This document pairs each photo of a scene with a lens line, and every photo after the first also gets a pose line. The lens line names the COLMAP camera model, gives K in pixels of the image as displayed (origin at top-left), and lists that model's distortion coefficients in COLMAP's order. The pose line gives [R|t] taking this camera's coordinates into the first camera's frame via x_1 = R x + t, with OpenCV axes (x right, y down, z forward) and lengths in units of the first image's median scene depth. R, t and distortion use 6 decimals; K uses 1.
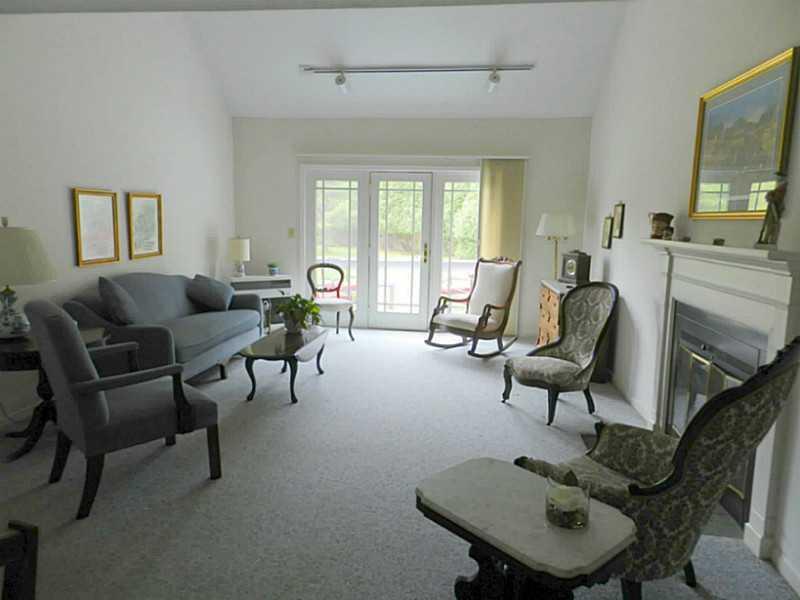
lens RADIAL K [[544.7, 0, 400.0], [0, 544.7, 300.0], [0, 0, 1]] dist [0.023394, 0.000715]
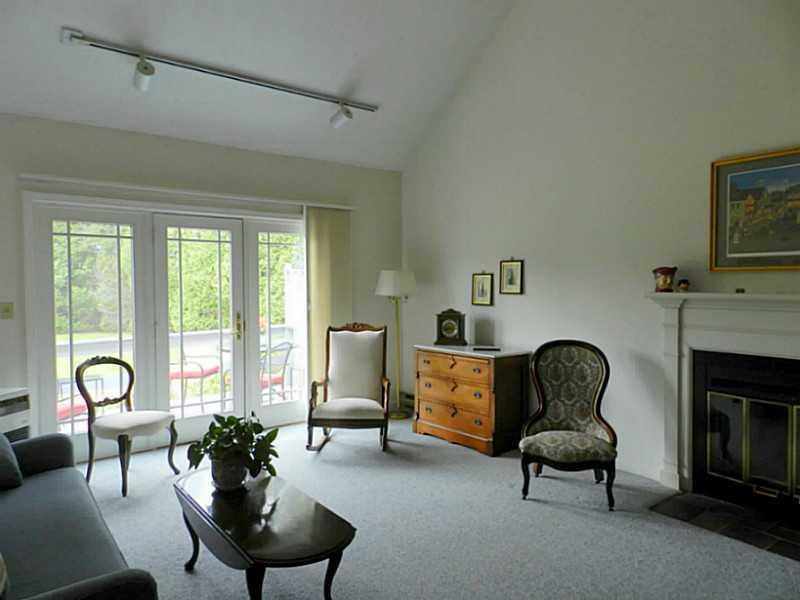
lens RADIAL K [[542.4, 0, 400.0], [0, 542.4, 300.0], [0, 0, 1]] dist [0.016523, -0.004594]
pose [[0.705463, -0.049940, 0.706985, -0.338704], [0.124631, 0.990712, -0.054381, -0.058265], [-0.697702, 0.126476, 0.705135, 0.352192]]
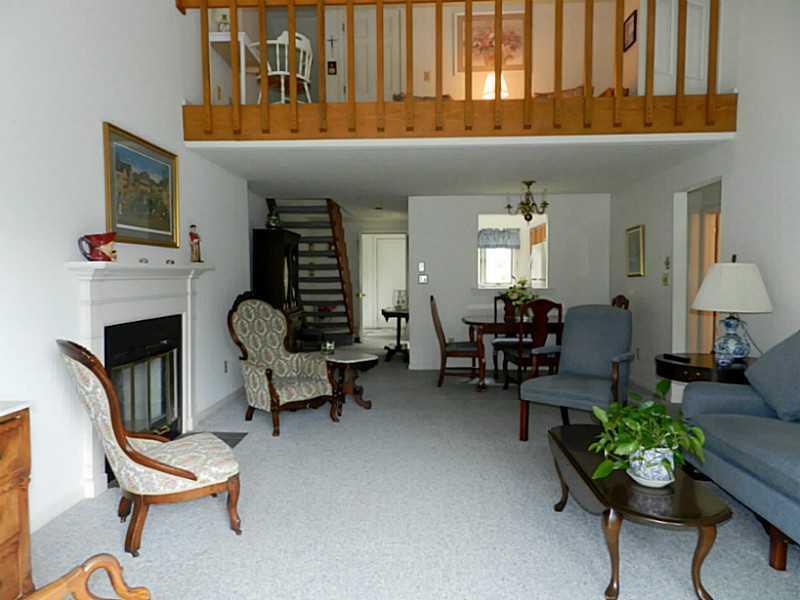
lens RADIAL K [[542.4, 0, 400.0], [0, 542.4, 300.0], [0, 0, 1]] dist [0.016523, -0.004594]
pose [[-0.996668, -0.019052, -0.079305, 0.041934], [-0.034057, 0.980724, 0.192408, -0.131074], [0.074111, 0.194468, -0.978105, 1.057348]]
